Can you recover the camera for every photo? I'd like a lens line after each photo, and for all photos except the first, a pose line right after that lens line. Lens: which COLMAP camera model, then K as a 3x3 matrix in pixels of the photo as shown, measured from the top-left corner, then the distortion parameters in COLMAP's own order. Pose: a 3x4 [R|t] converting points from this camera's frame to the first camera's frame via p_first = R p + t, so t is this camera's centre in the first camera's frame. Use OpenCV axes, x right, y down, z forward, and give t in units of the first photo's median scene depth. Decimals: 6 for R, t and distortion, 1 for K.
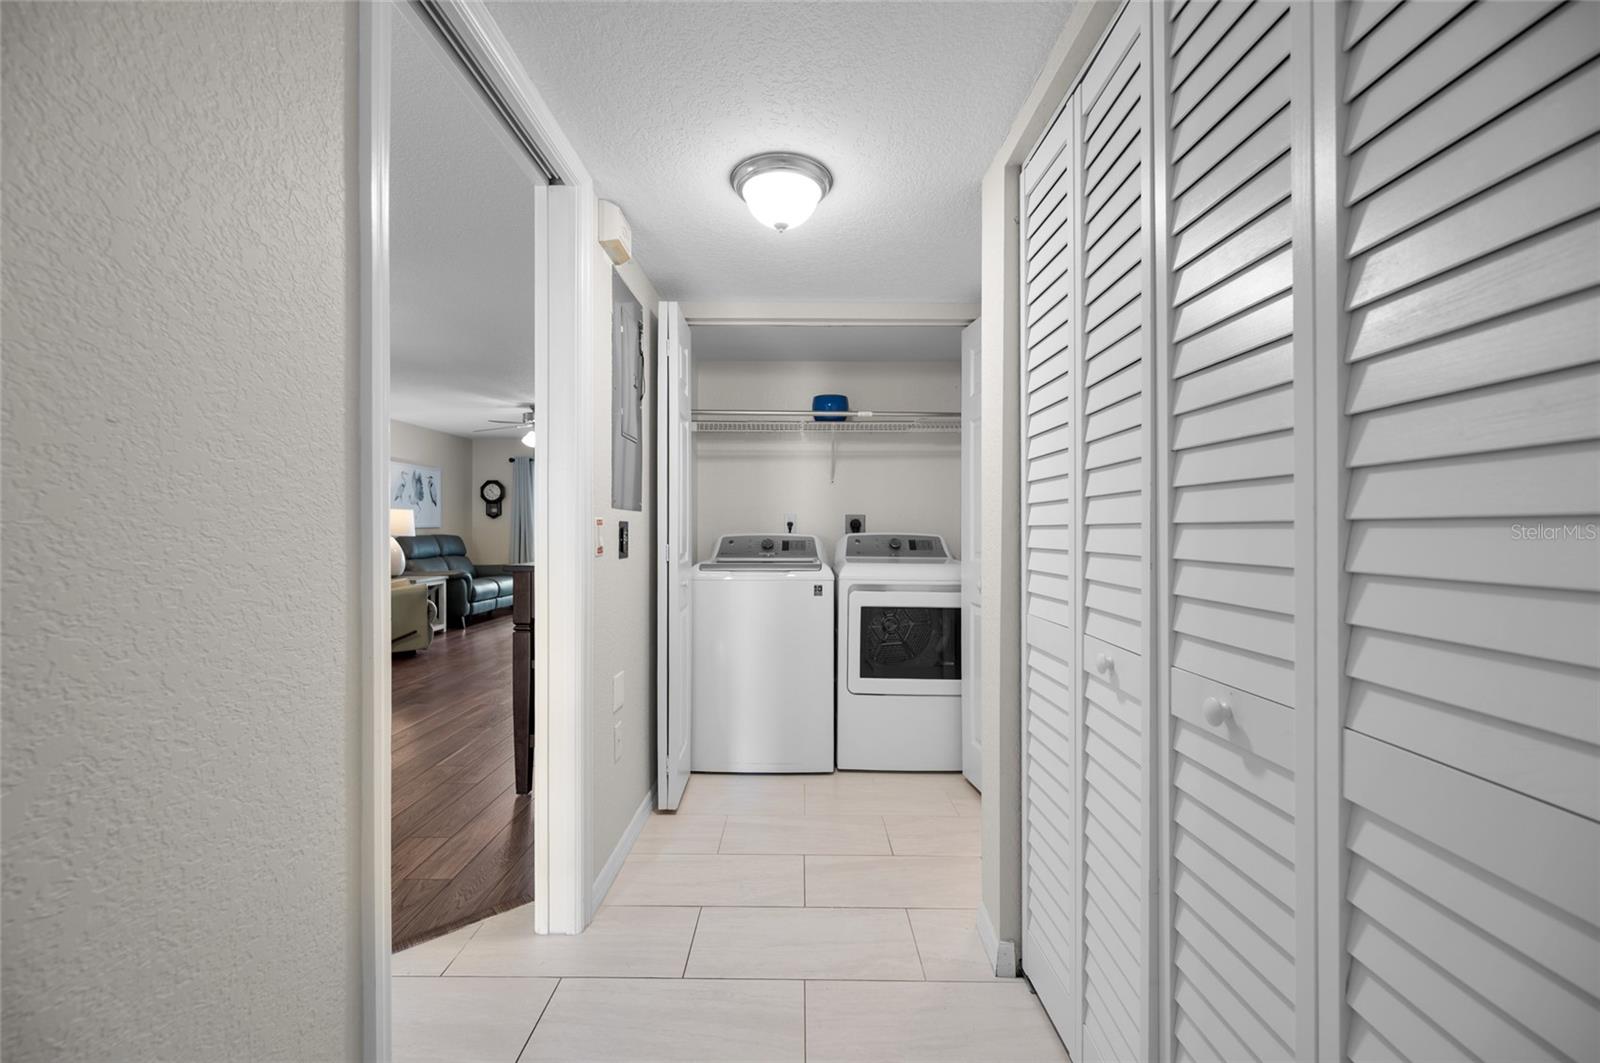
lens RADIAL K [[632.1, 0, 800.0], [0, 632.1, 531.5], [0, 0, 1]] dist [-0.001187, 0.000044]
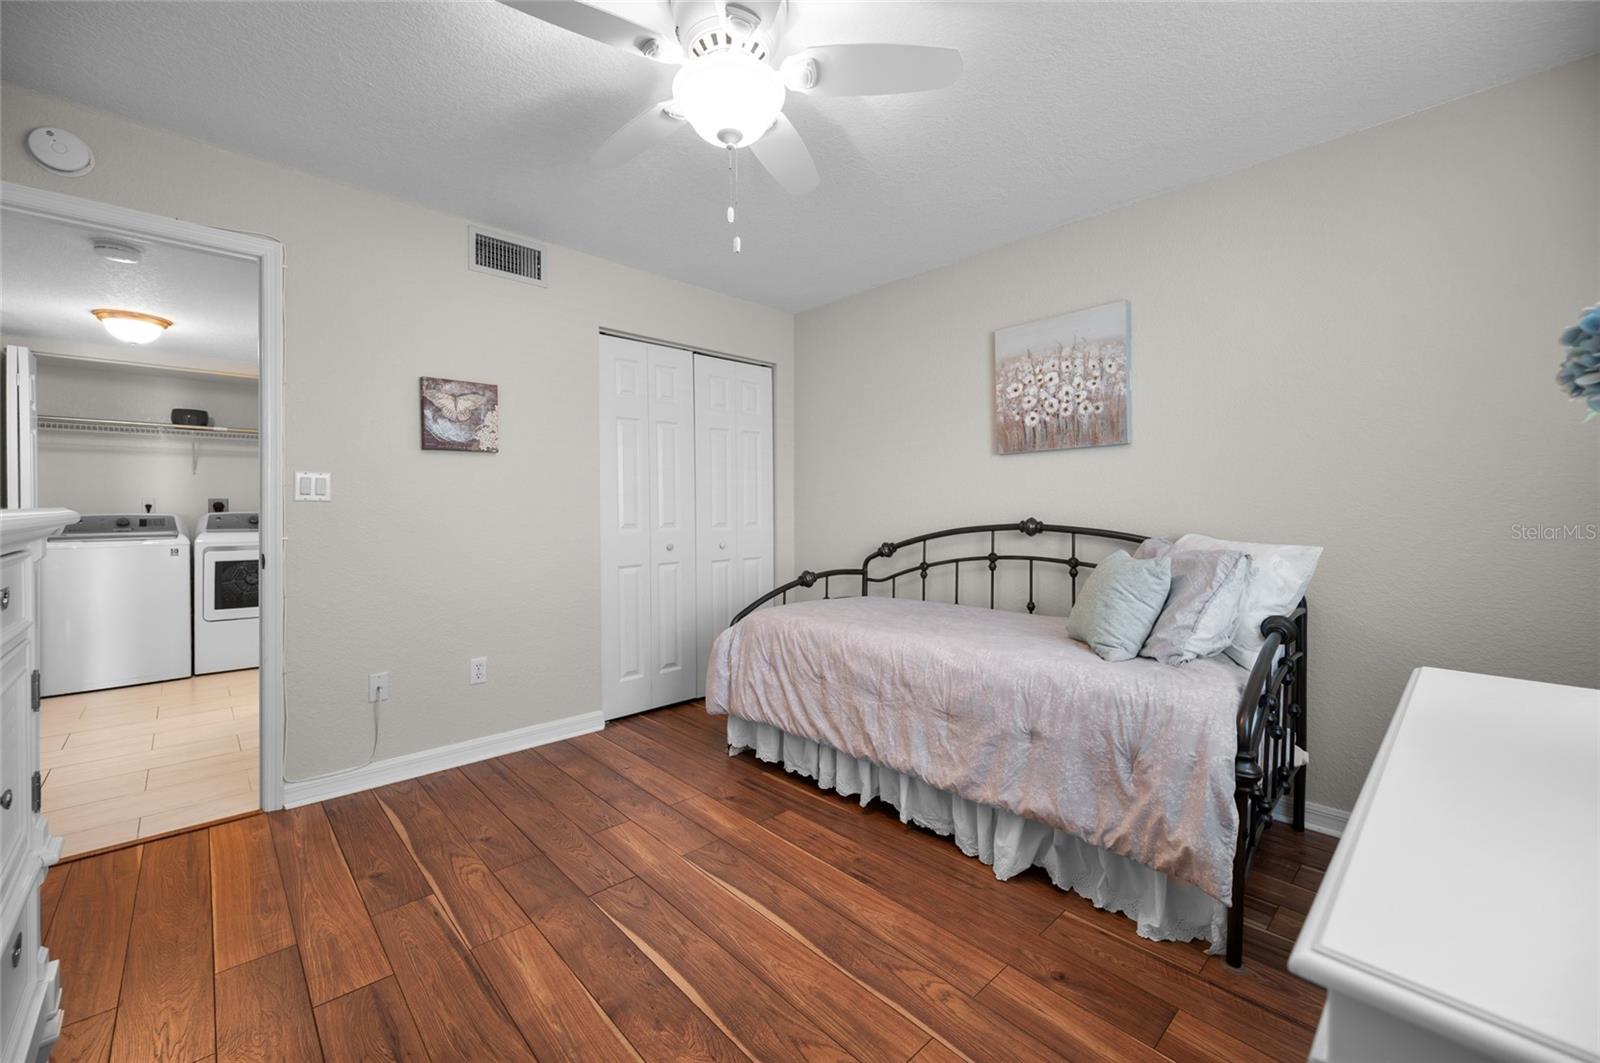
lens RADIAL K [[645.1, 0, 796.9], [0, 645.1, 509.6], [0, 0, 1]] dist [0.000498, 0.000301]
pose [[0.726074, -0.008549, 0.687563, 0.041075], [0.009765, 0.999950, 0.002121, 0.006286], [-0.687547, 0.005173, 0.726122, -0.893123]]
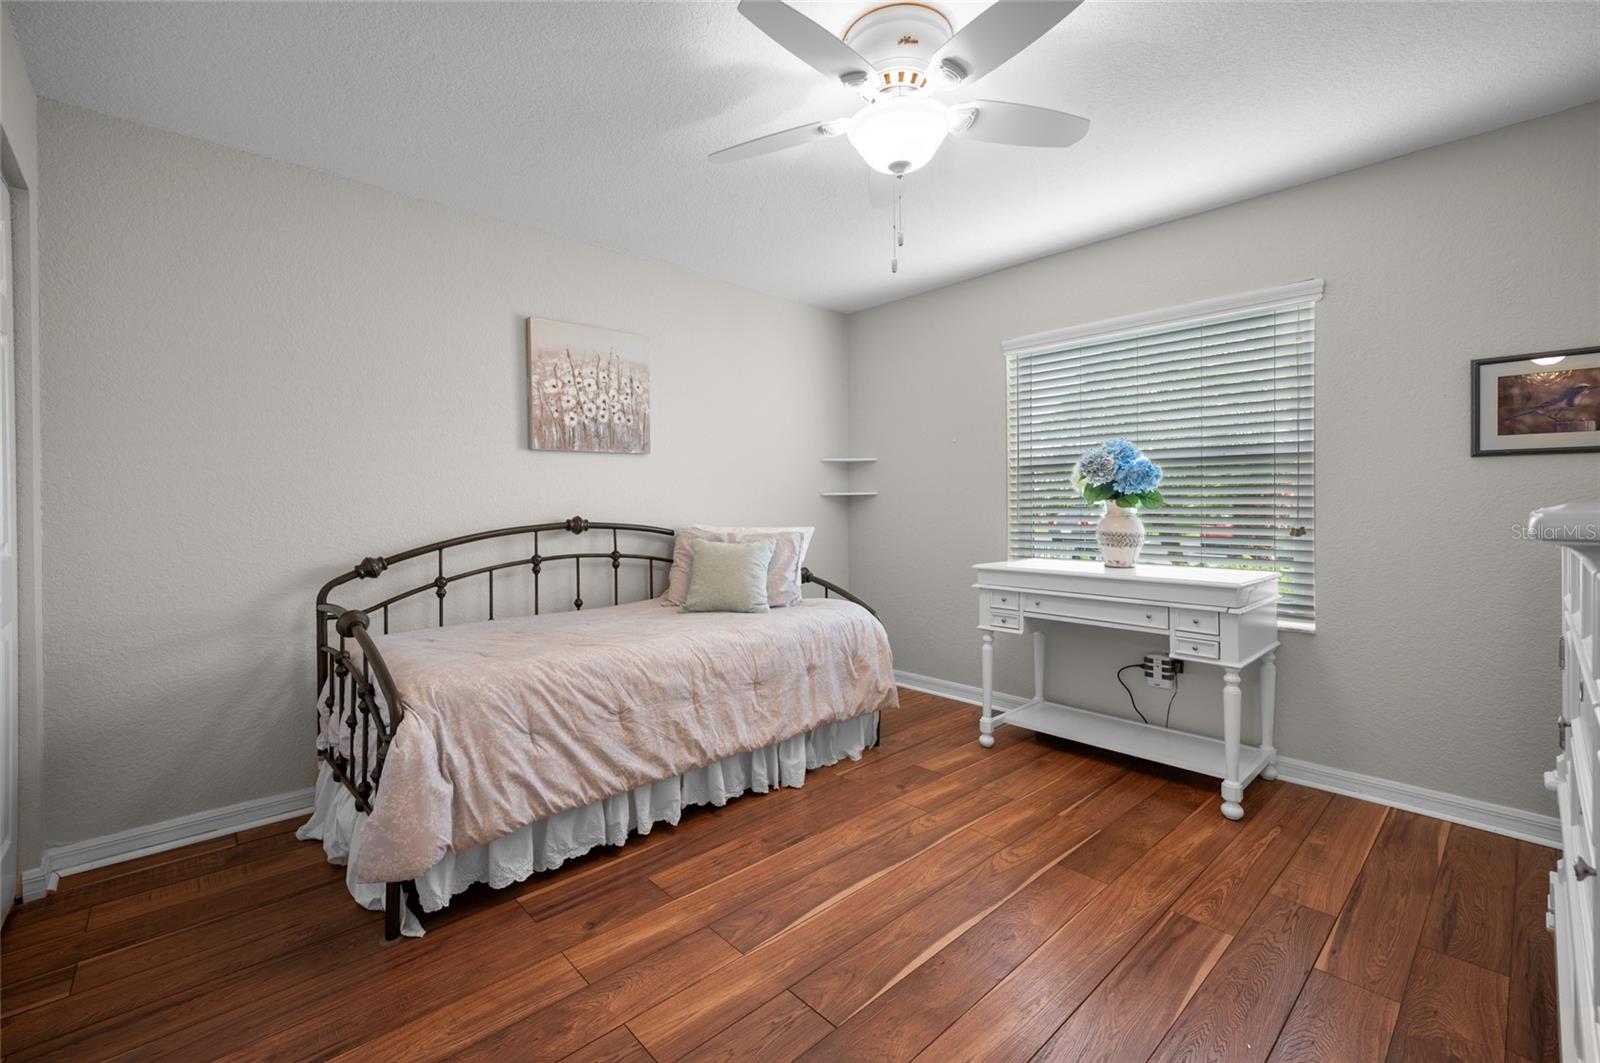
lens RADIAL K [[657.6, 0, 793.3], [0, 657.6, 505.4], [0, 0, 1]] dist [0.000314, 0.000066]
pose [[-0.669504, -0.004993, 0.742792, -0.092253], [0.003787, 0.999941, 0.010135, -0.015283], [-0.742799, 0.009598, -0.669446, 1.559088]]
